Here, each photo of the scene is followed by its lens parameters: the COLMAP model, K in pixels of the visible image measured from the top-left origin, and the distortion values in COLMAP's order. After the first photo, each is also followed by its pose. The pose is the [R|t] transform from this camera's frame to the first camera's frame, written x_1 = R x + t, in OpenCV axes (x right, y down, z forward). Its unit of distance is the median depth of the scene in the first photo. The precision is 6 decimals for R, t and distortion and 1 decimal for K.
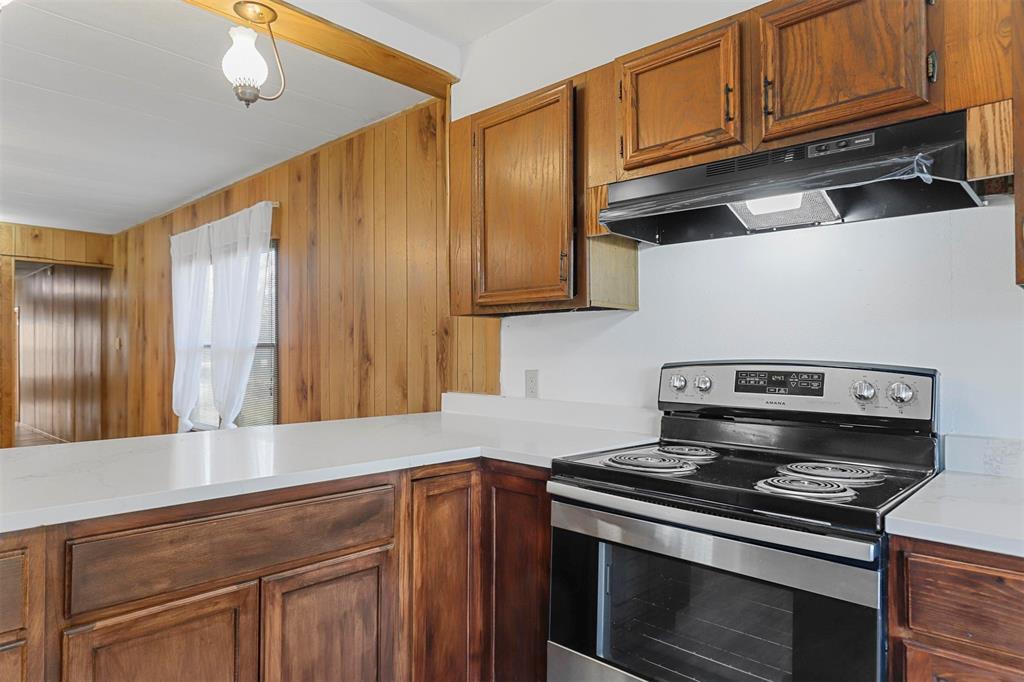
lens RADIAL K [[627.0, 0, 512.0], [0, 627.0, 341.0], [0, 0, 1]] dist [-0.004761, -0.001825]
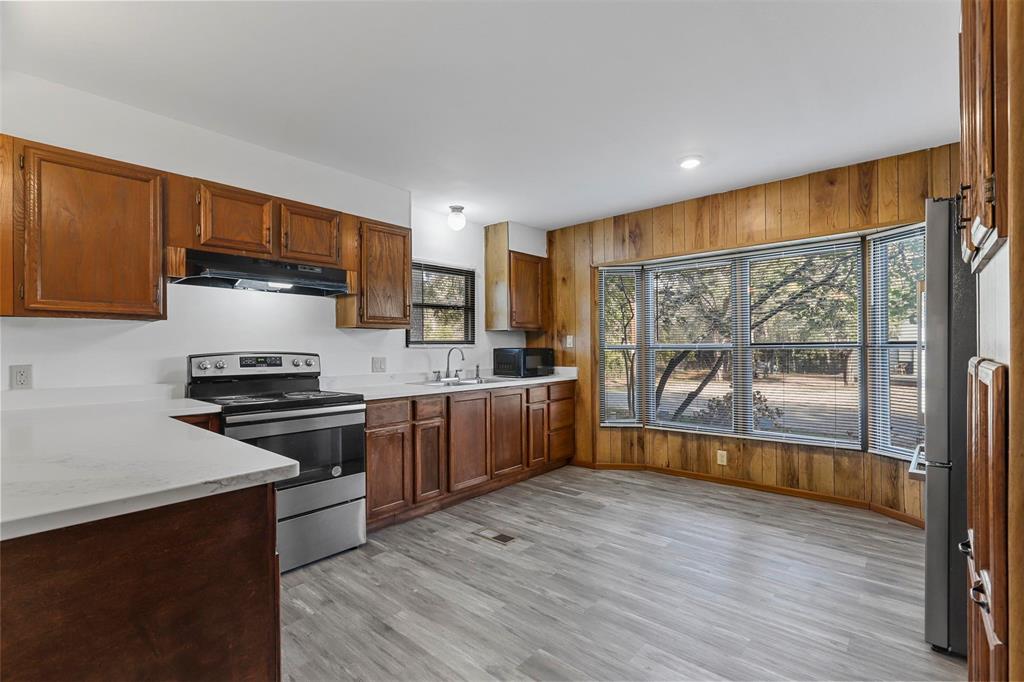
lens RADIAL K [[464.3, 0, 509.3], [0, 464.3, 344.7], [0, 0, 1]] dist [-0.000185, -0.000370]
pose [[-0.031084, 0.005656, 0.999501, -1.108246], [-0.010503, 0.999927, -0.005985, 0.006329], [-0.999462, -0.010684, -0.031022, 0.166199]]
